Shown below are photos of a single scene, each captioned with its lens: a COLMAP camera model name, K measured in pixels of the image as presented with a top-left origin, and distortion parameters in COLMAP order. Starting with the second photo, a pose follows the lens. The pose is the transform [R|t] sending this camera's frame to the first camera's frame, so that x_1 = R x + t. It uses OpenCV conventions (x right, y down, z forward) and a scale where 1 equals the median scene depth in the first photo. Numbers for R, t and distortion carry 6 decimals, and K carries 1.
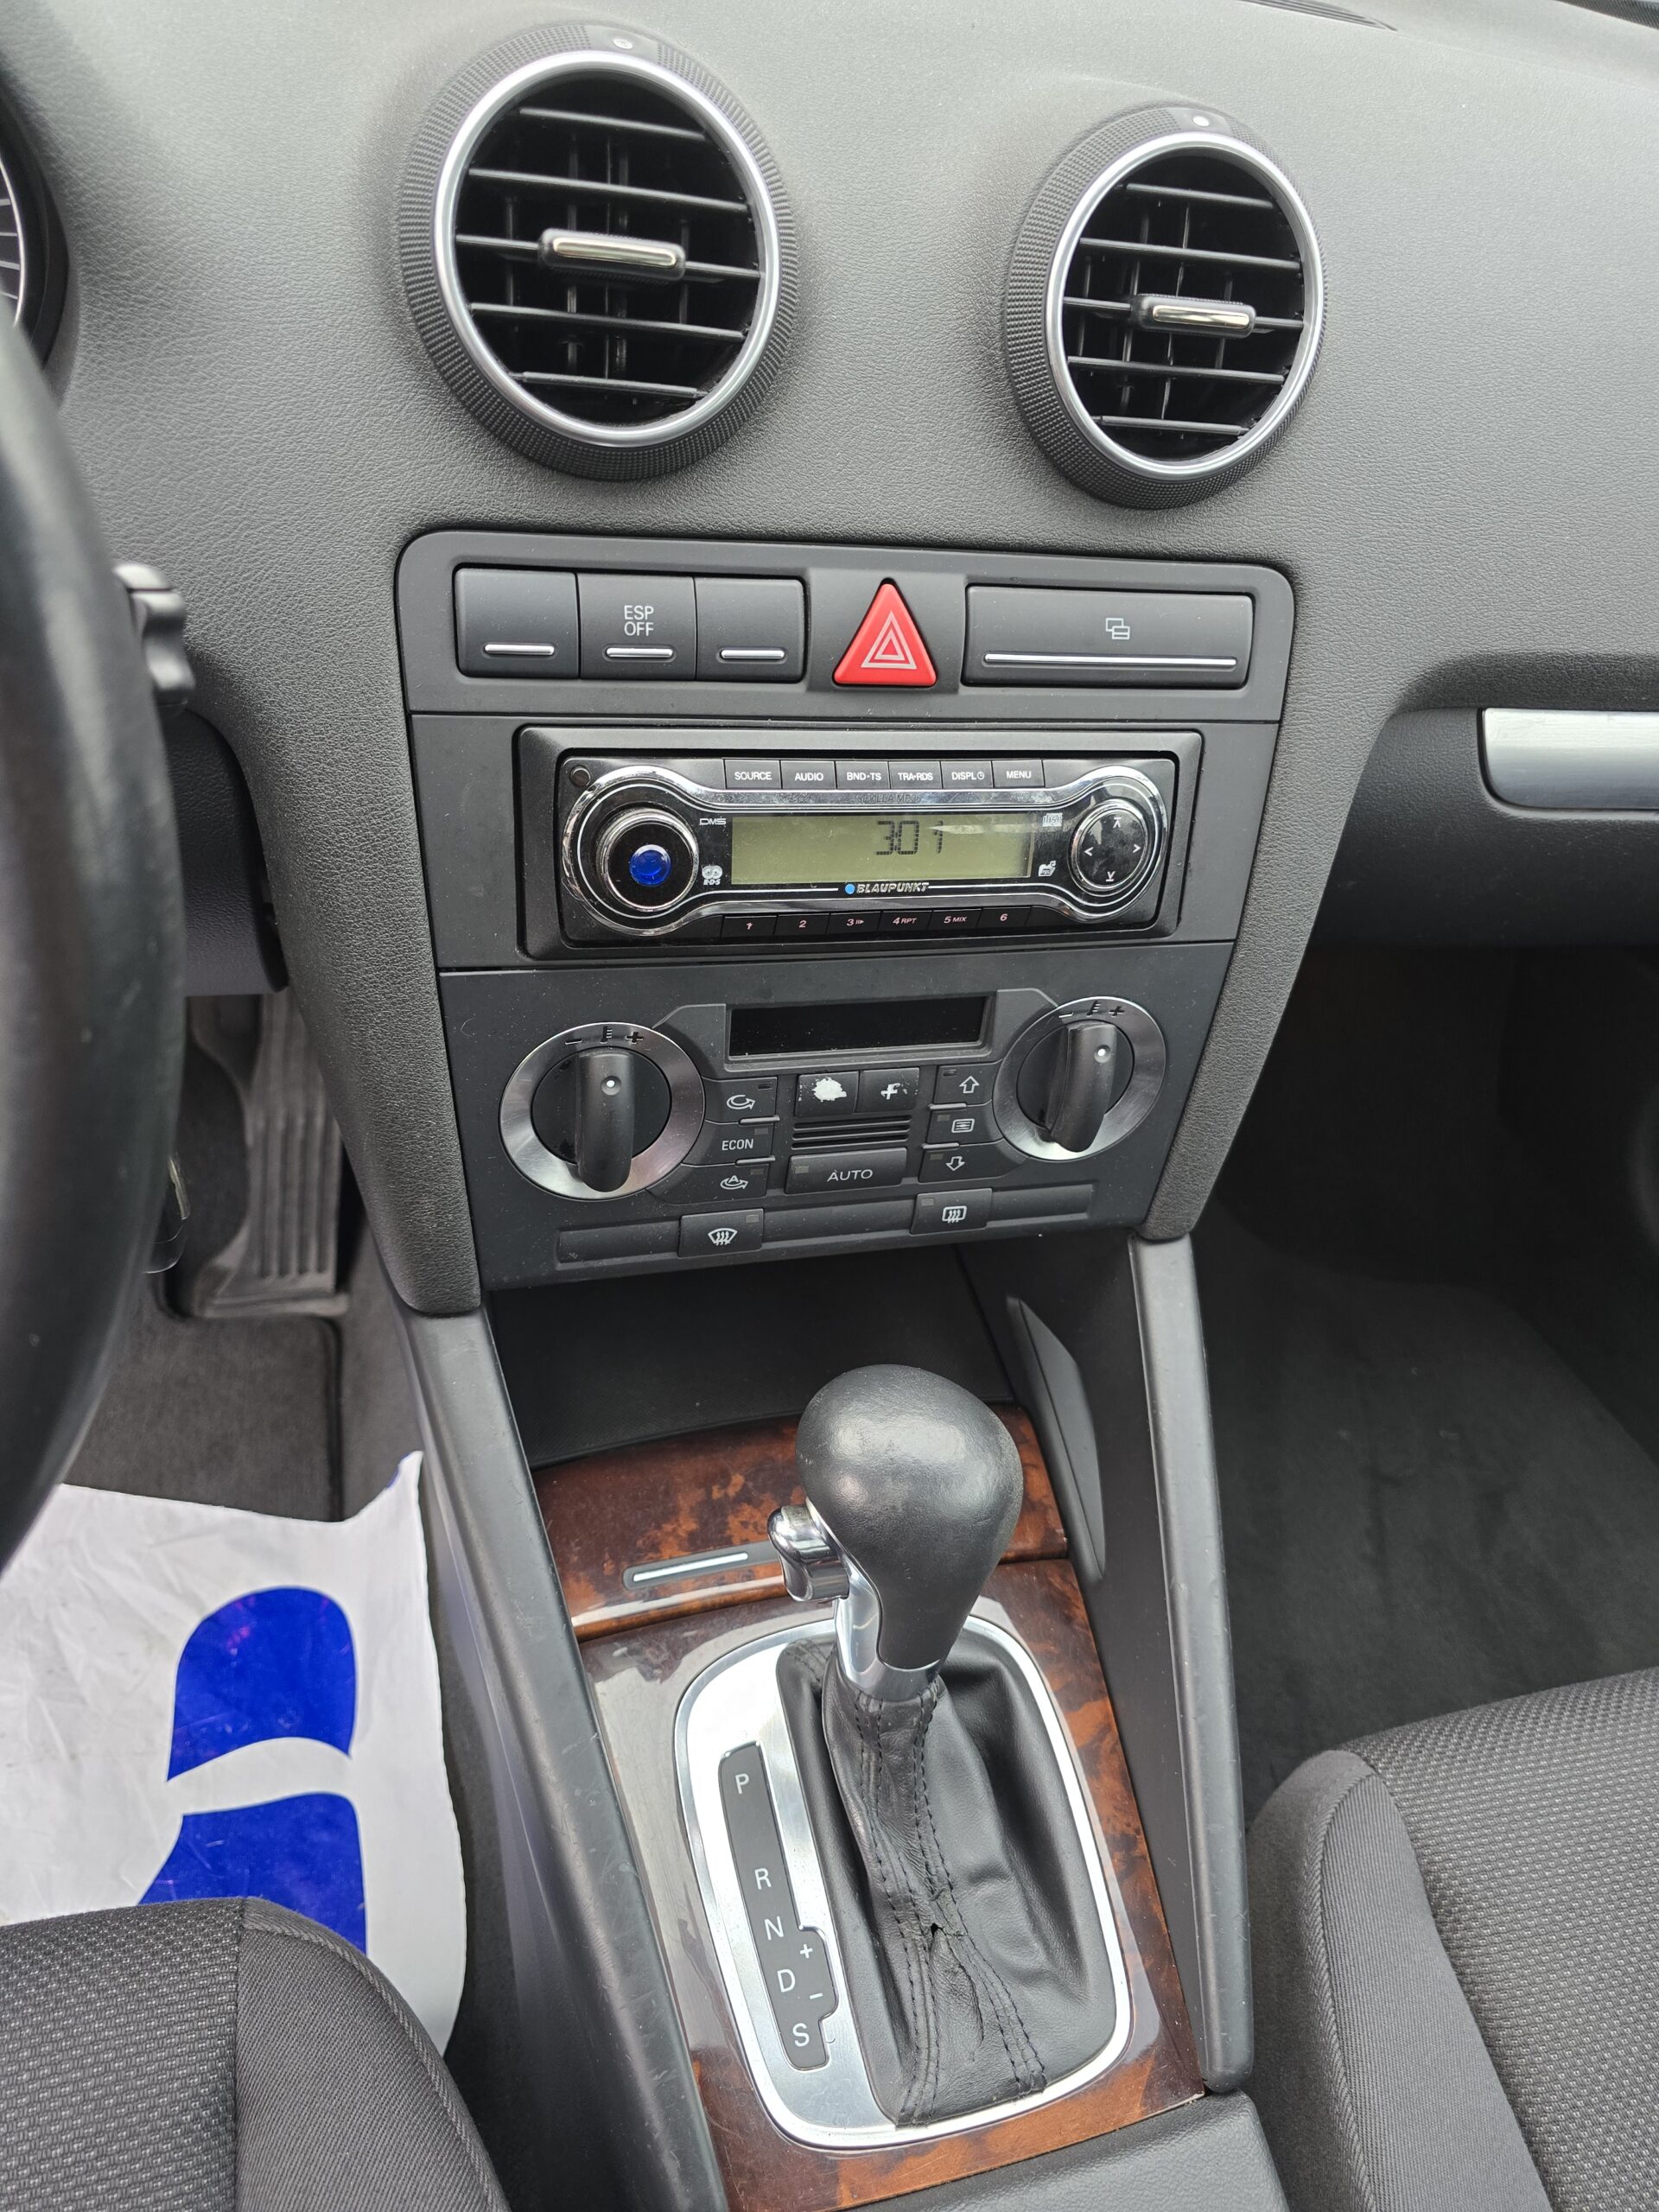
lens RADIAL K [[1486.7, 0, 829.5], [0, 1486.7, 1106.0], [0, 0, 1]] dist [0.041206, -0.055663]
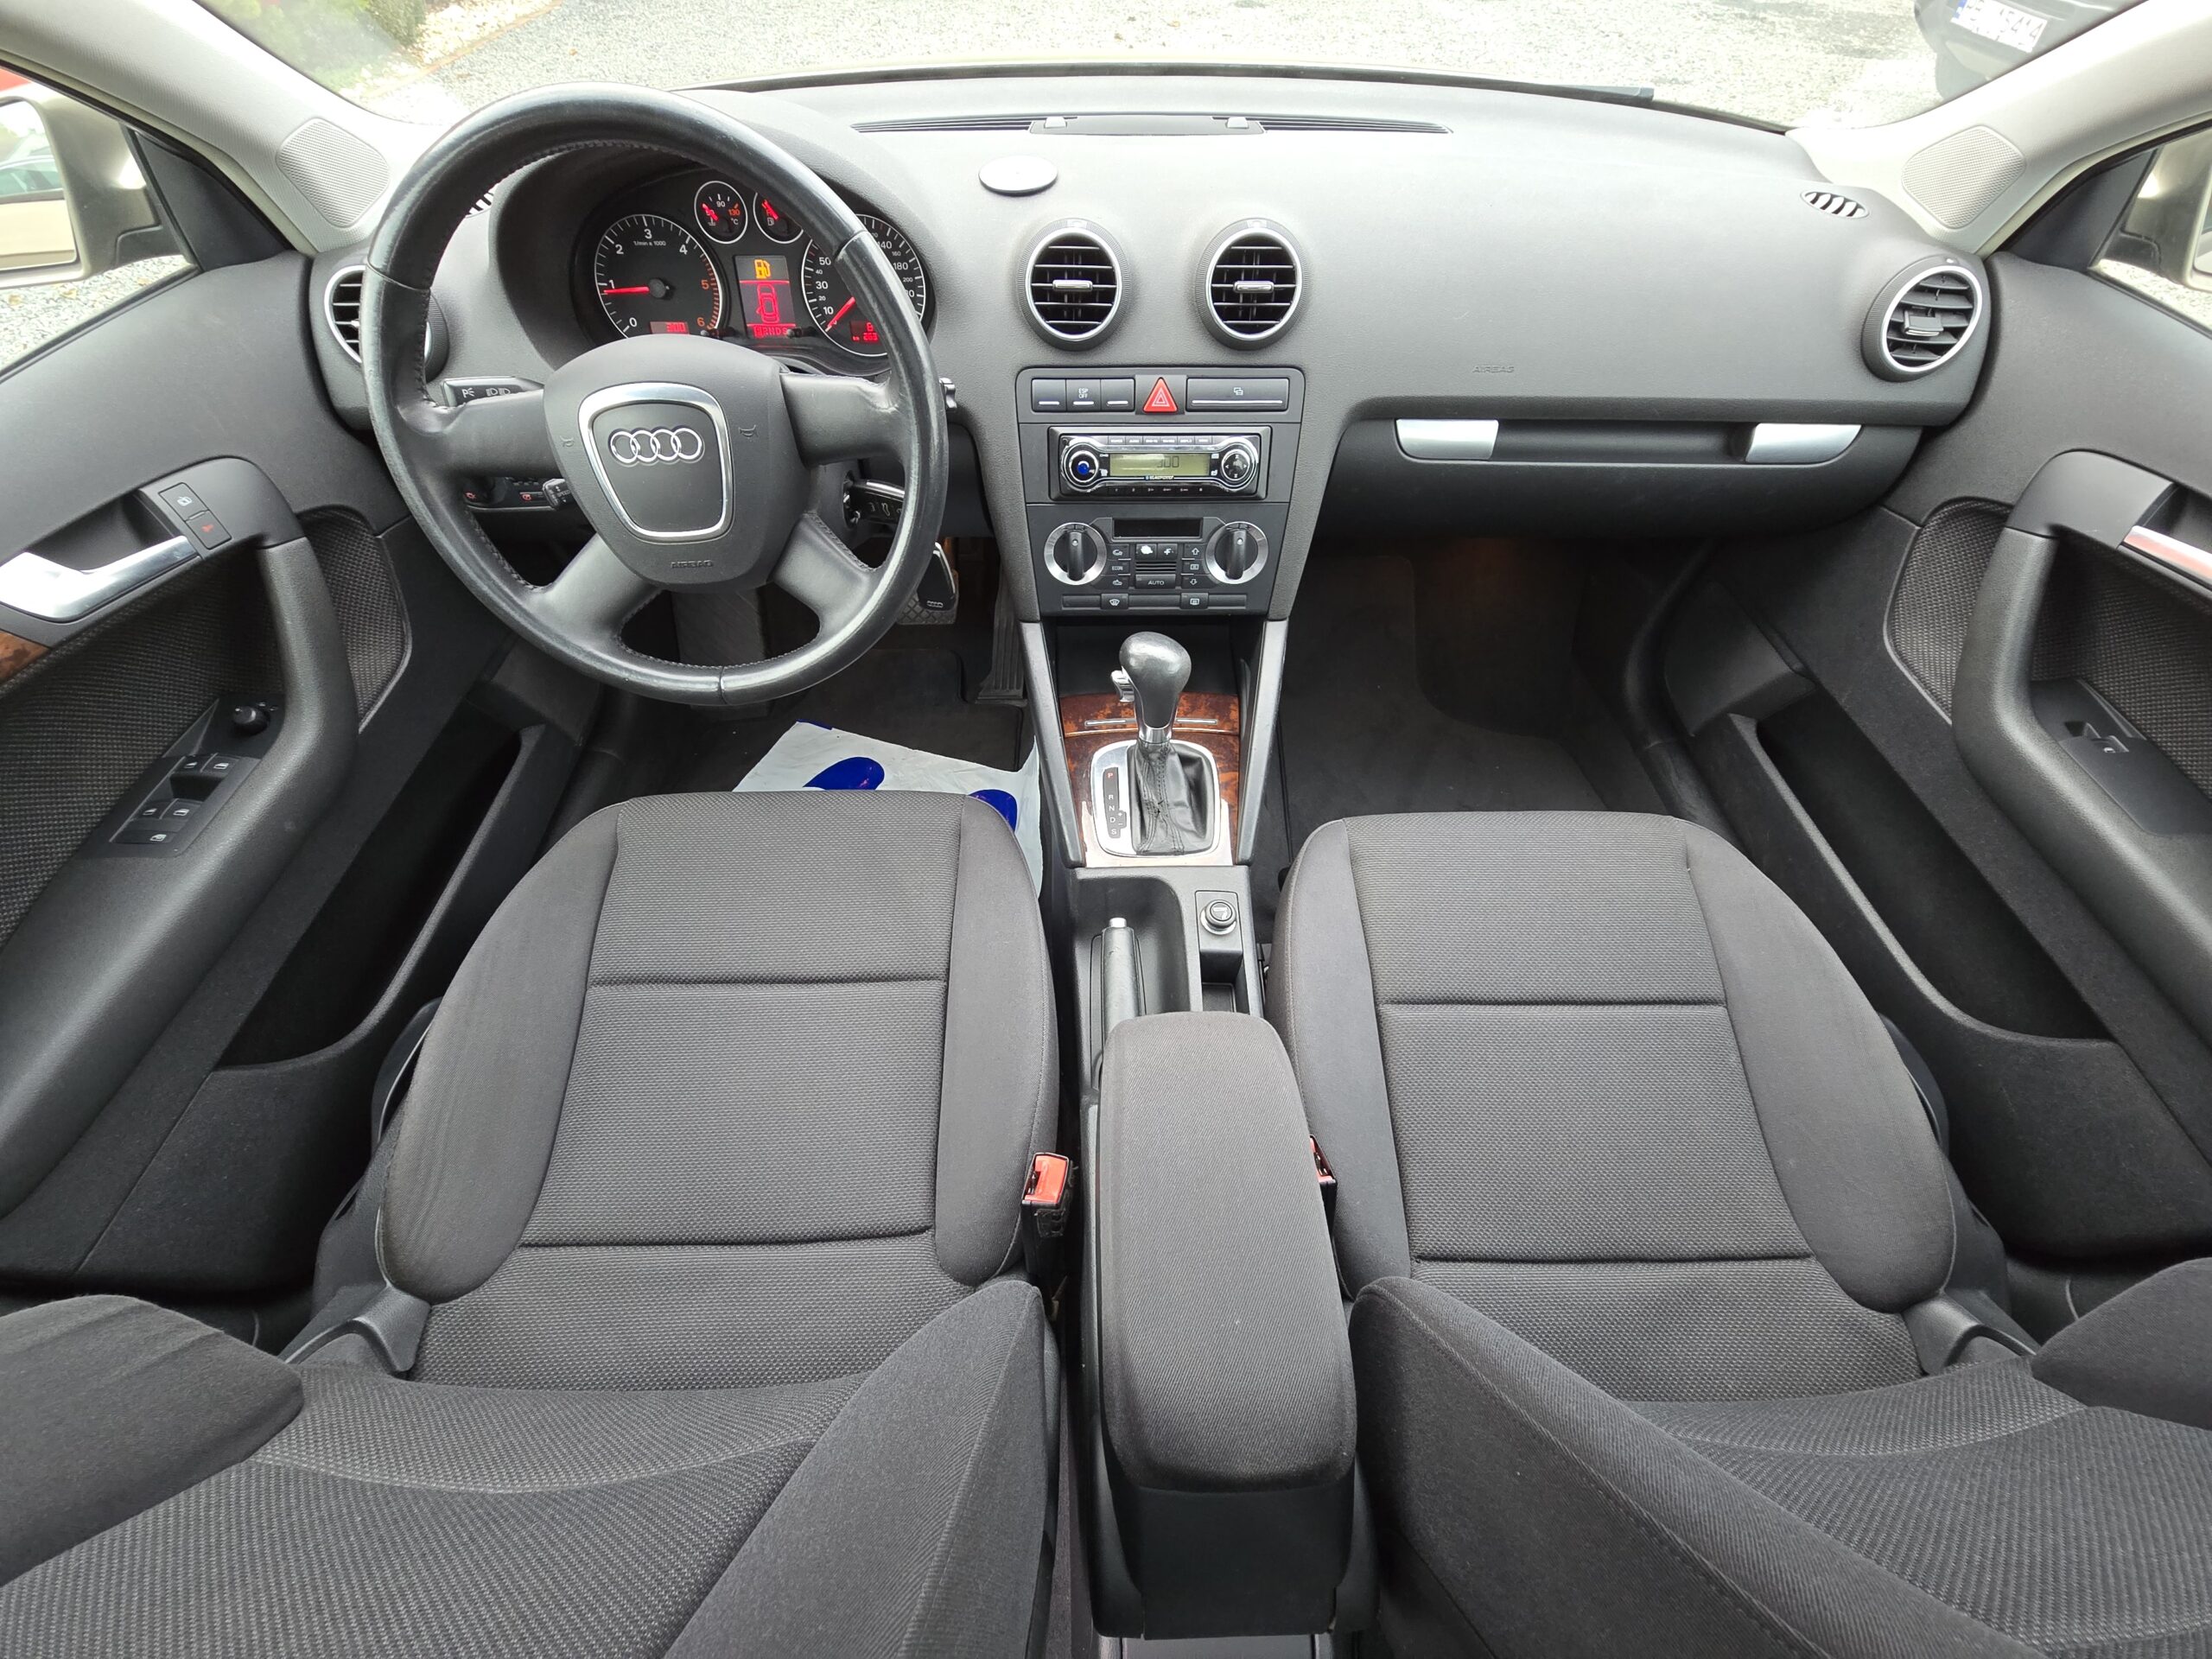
lens RADIAL K [[891.3, 0, 1106.0], [0, 891.3, 829.5], [0, 0, 1]] dist [-0.001525, -0.000022]
pose [[0.959371, 0.085479, -0.268886, 0.516833], [-0.059636, 0.992906, 0.102869, 0.421327], [0.275772, -0.082654, 0.957663, -0.949077]]
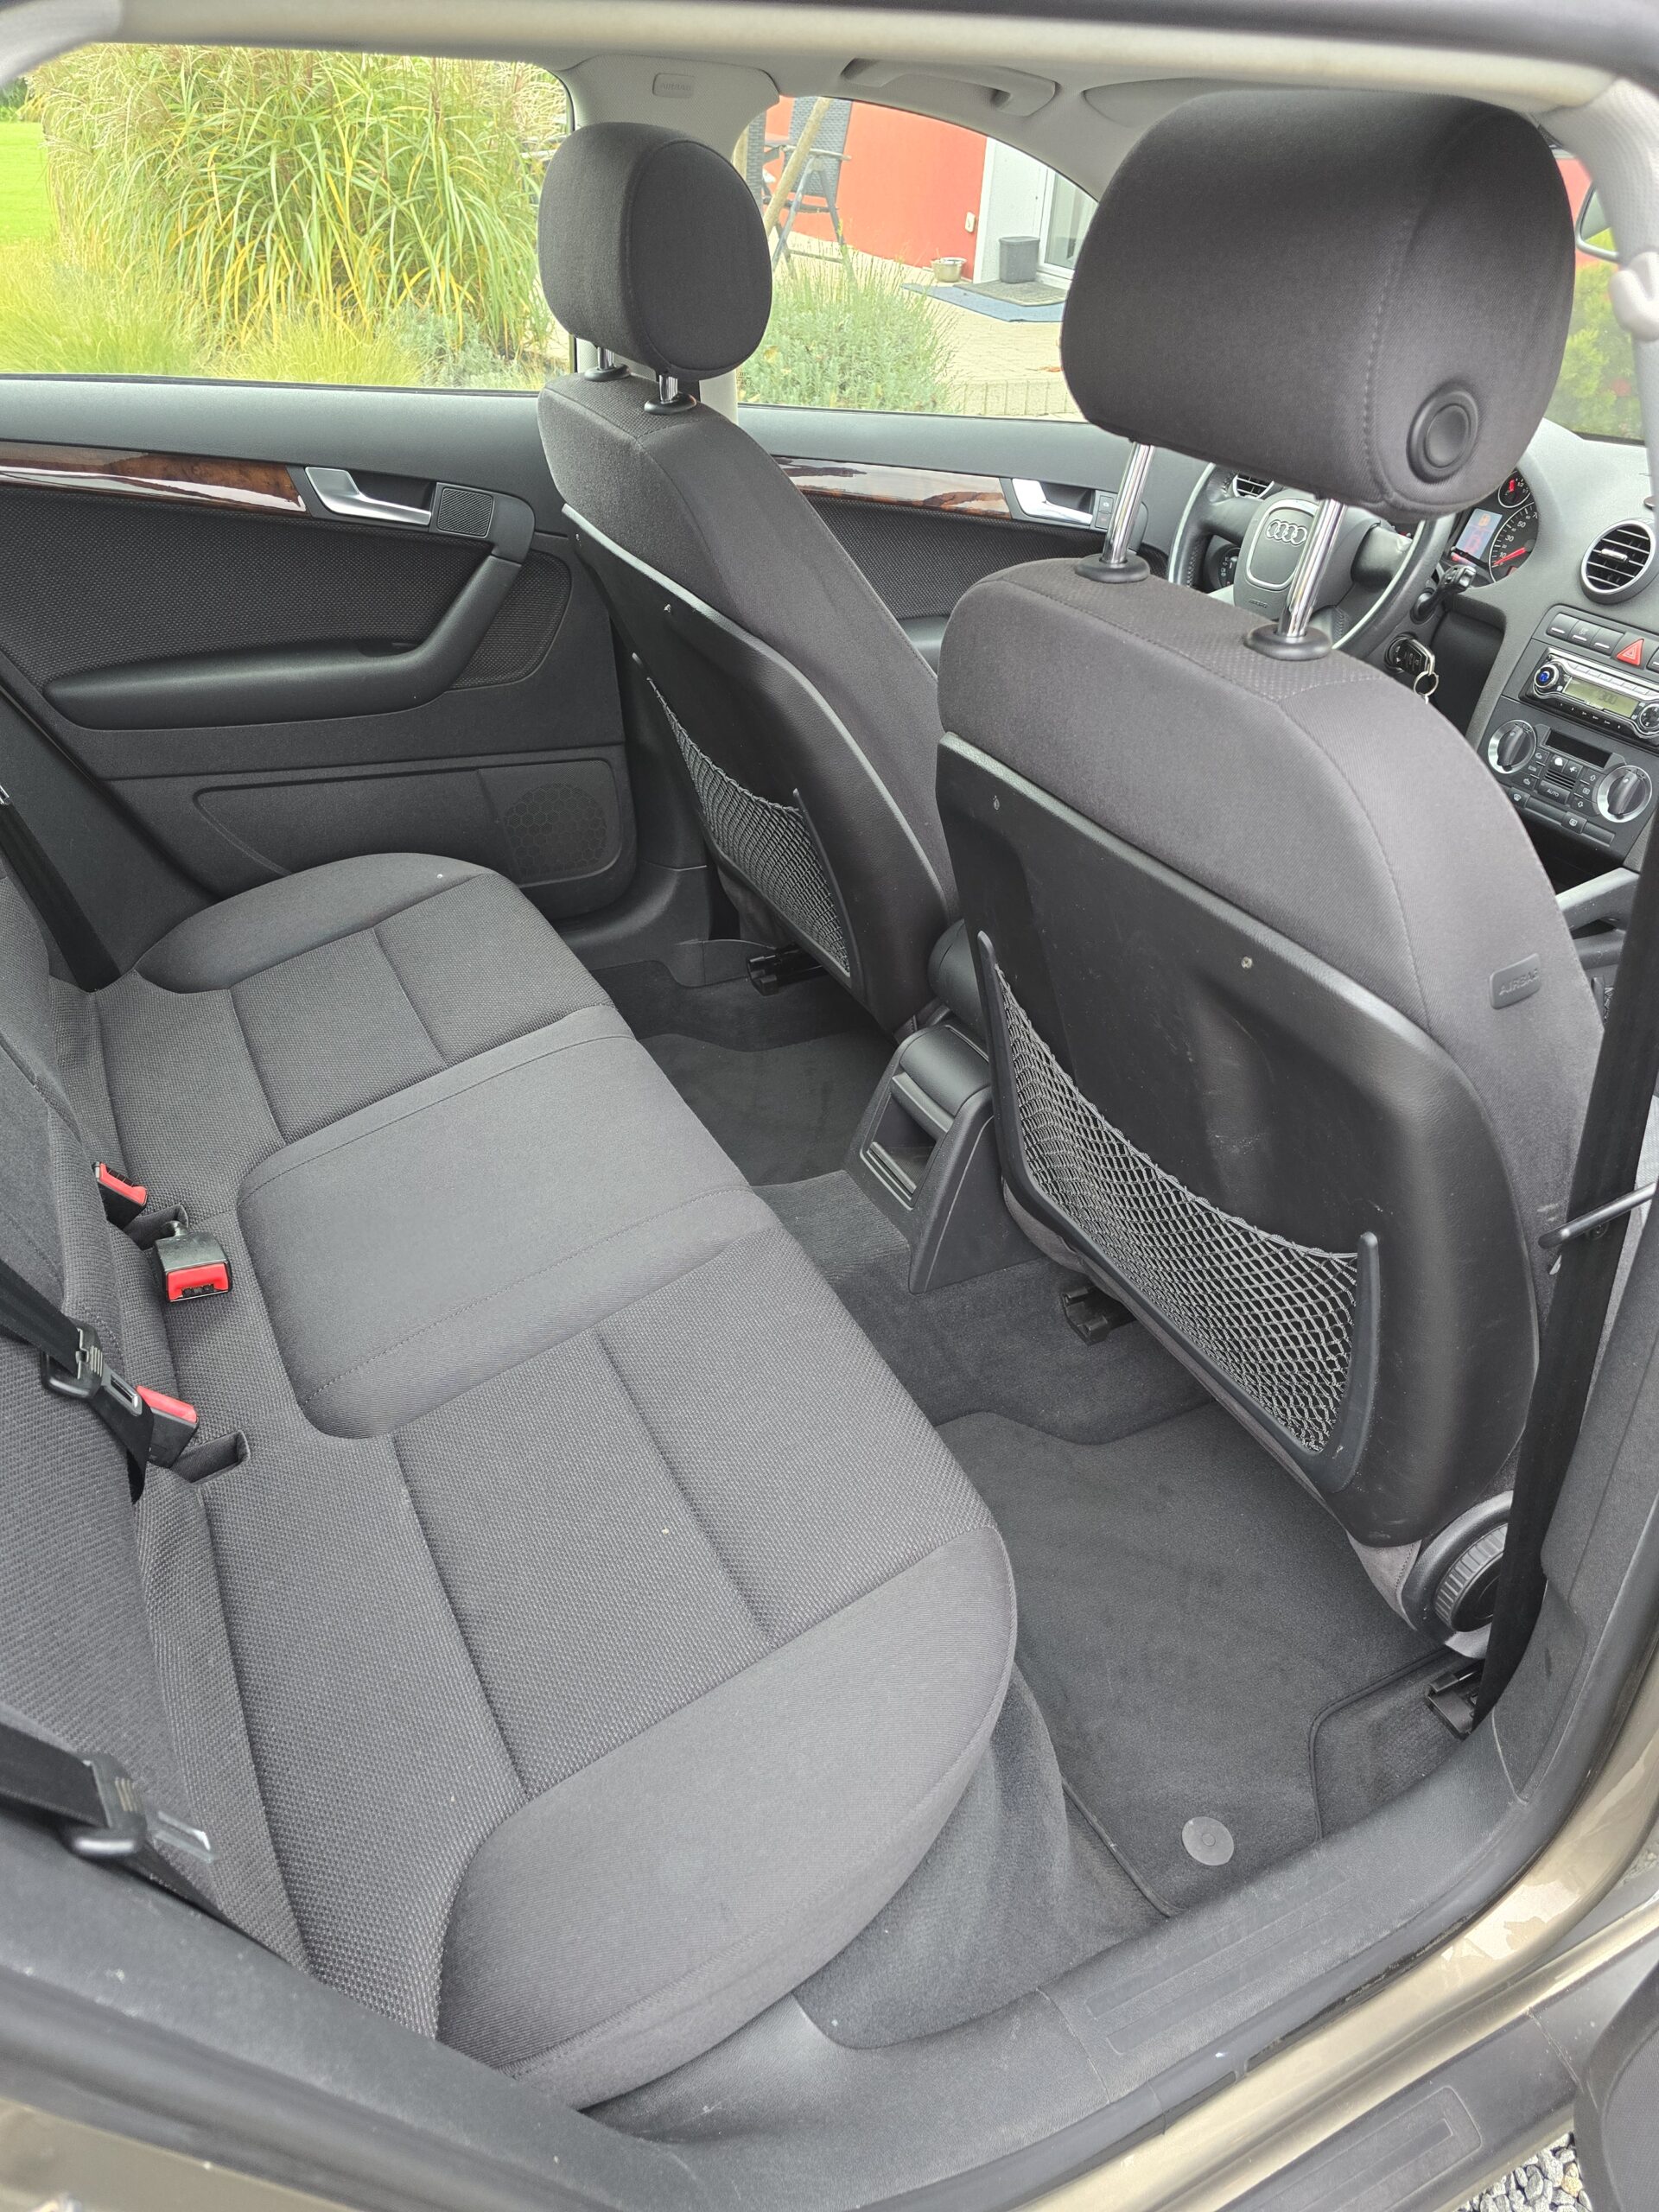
lens RADIAL K [[1477.8, 0, 857.1], [0, 1477.8, 1121.5], [0, 0, 1]] dist [0.053078, -0.047400]
pose [[0.235760, 0.415302, -0.878602, 3.541473], [-0.690313, 0.707920, 0.149387, 1.396841], [0.684021, 0.571291, 0.453588, -1.506889]]
